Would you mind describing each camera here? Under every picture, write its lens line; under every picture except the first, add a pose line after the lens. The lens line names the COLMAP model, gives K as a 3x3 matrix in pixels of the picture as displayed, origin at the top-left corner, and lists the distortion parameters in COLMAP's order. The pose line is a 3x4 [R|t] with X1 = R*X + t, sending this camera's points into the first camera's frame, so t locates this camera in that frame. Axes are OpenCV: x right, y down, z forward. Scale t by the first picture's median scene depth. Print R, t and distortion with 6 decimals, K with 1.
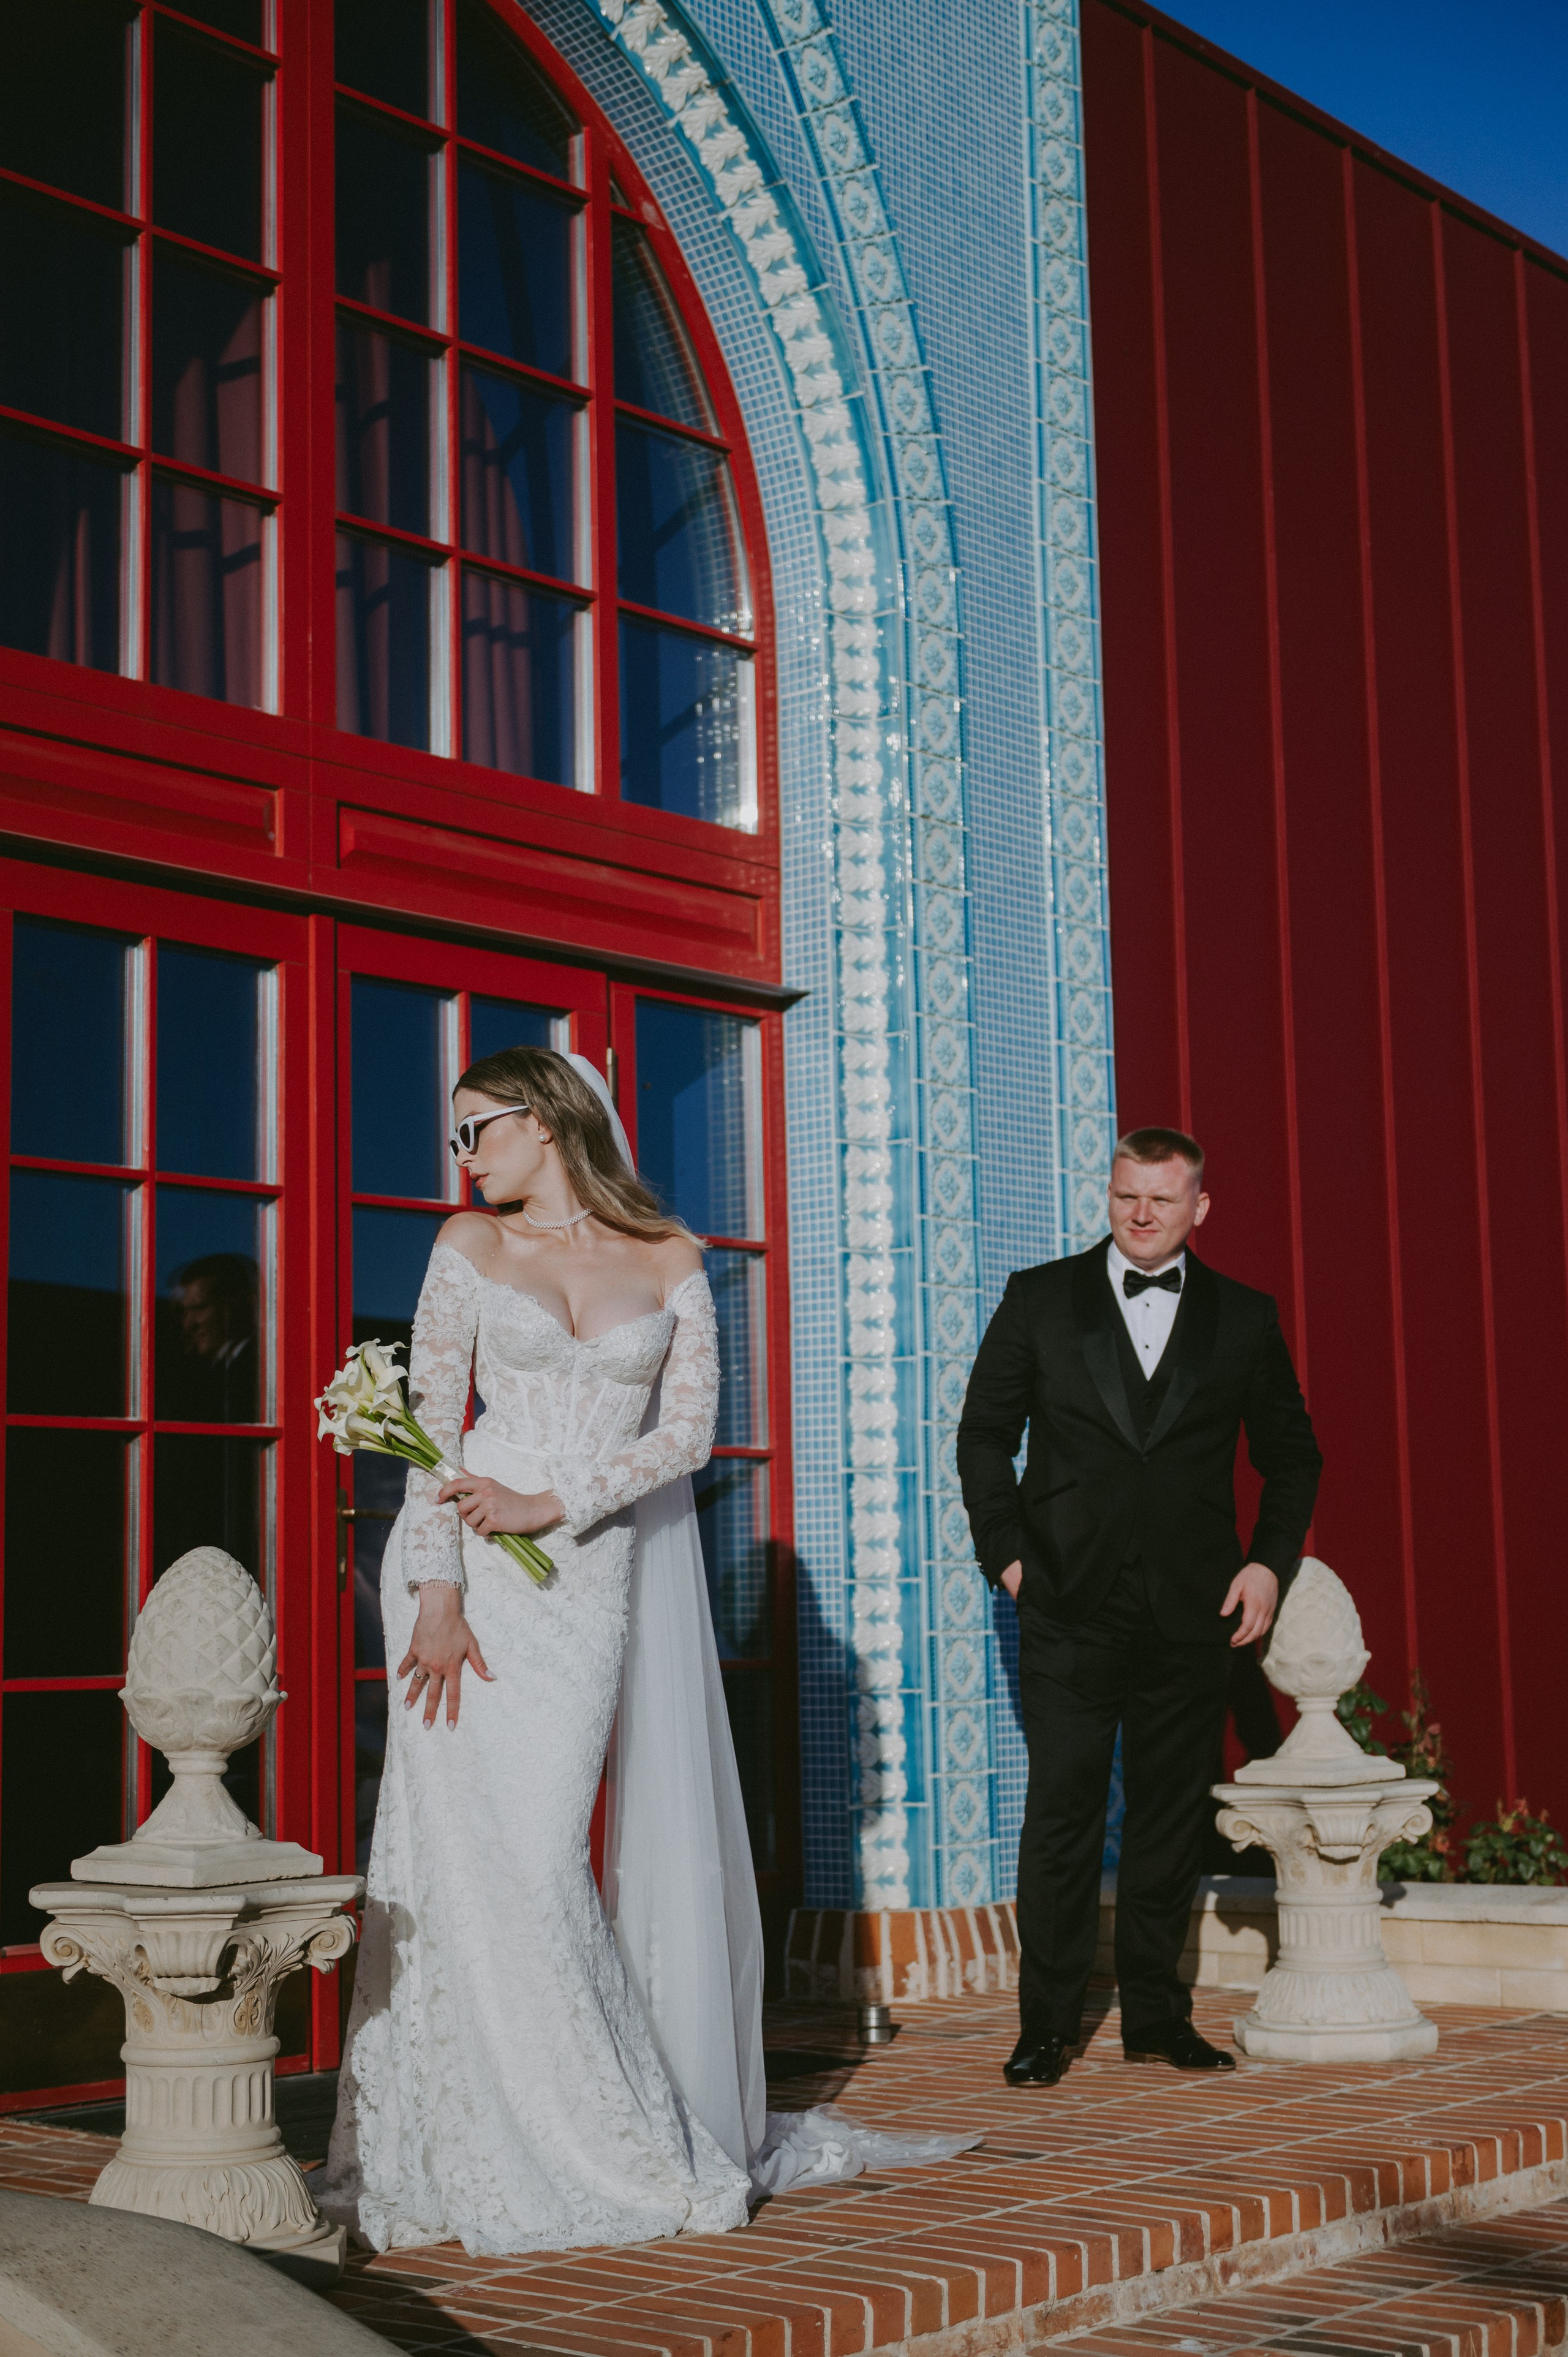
lens RADIAL K [[3353.9, 0, 732.4], [0, 3353.9, 1142.6], [0, 0, 1]] dist [-0.006620, 0.029418]
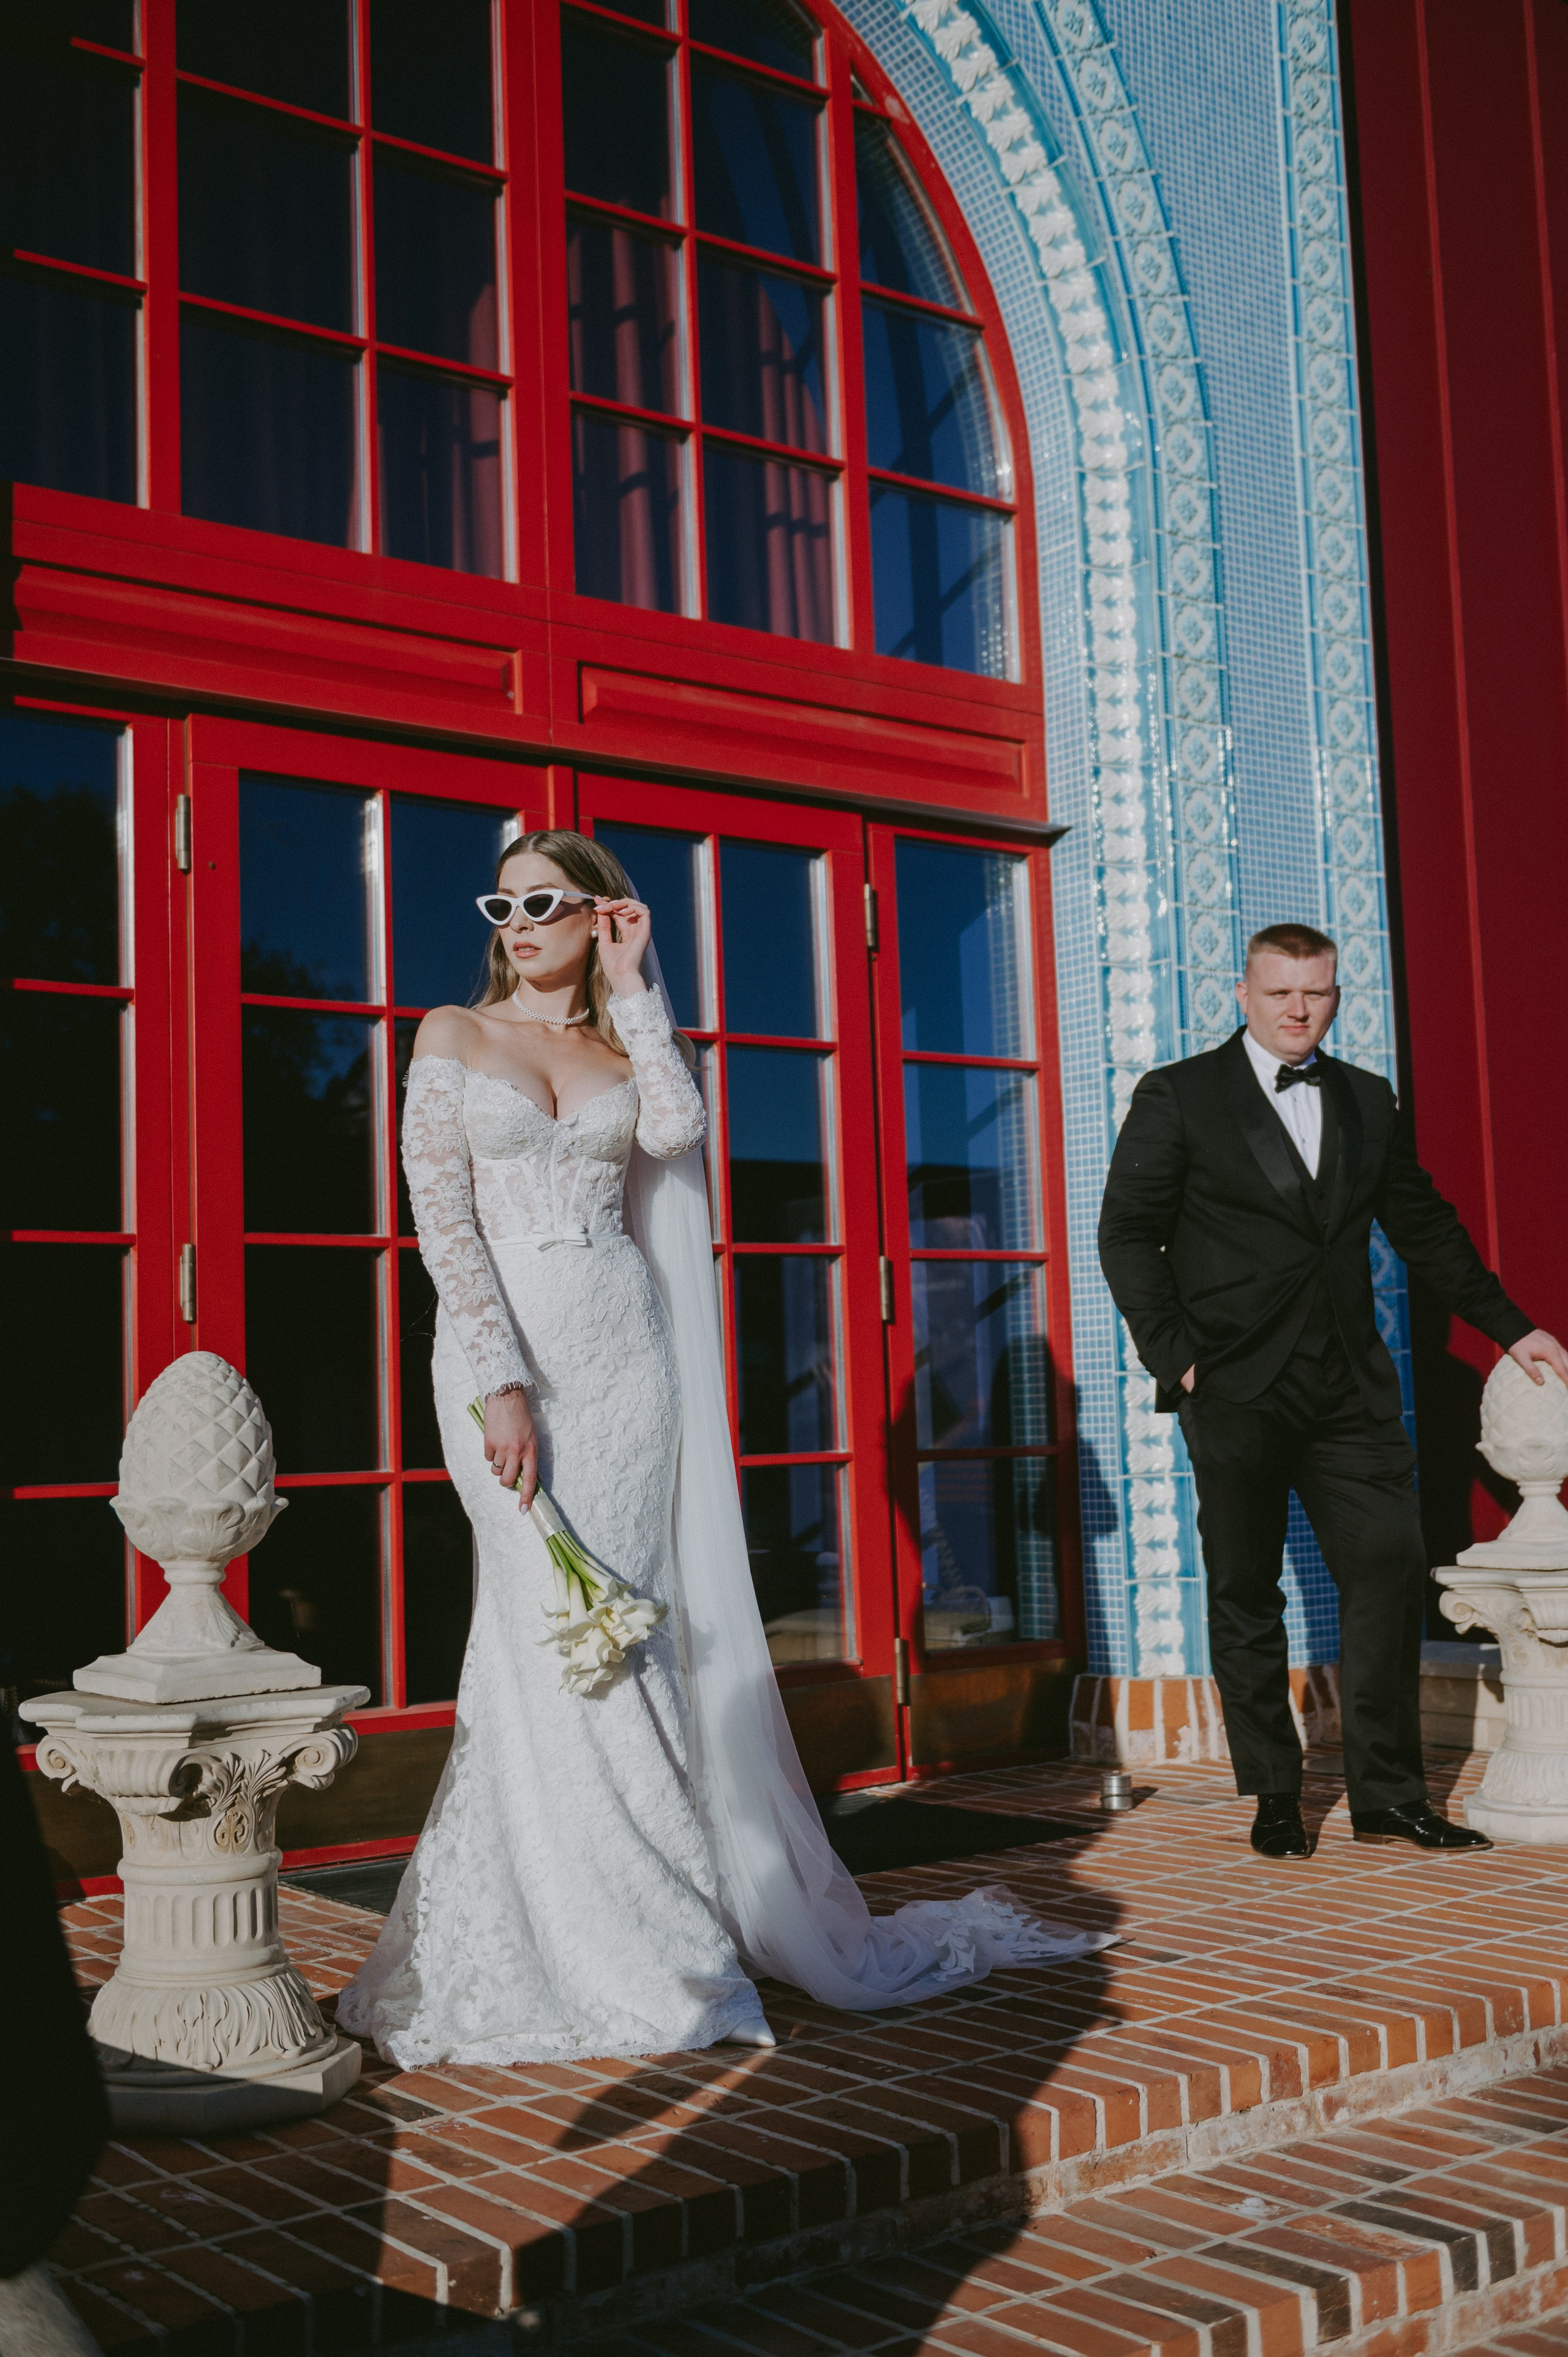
lens RADIAL K [[2544.6, 0, 749.4], [0, 2544.6, 1172.8], [0, 0, 1]] dist [-0.015751, 0.005045]
pose [[0.977348, -0.033275, -0.209005, 0.089146], [0.043672, 0.998017, 0.045329, 0.024216], [0.207083, -0.053430, 0.976863, 0.180269]]
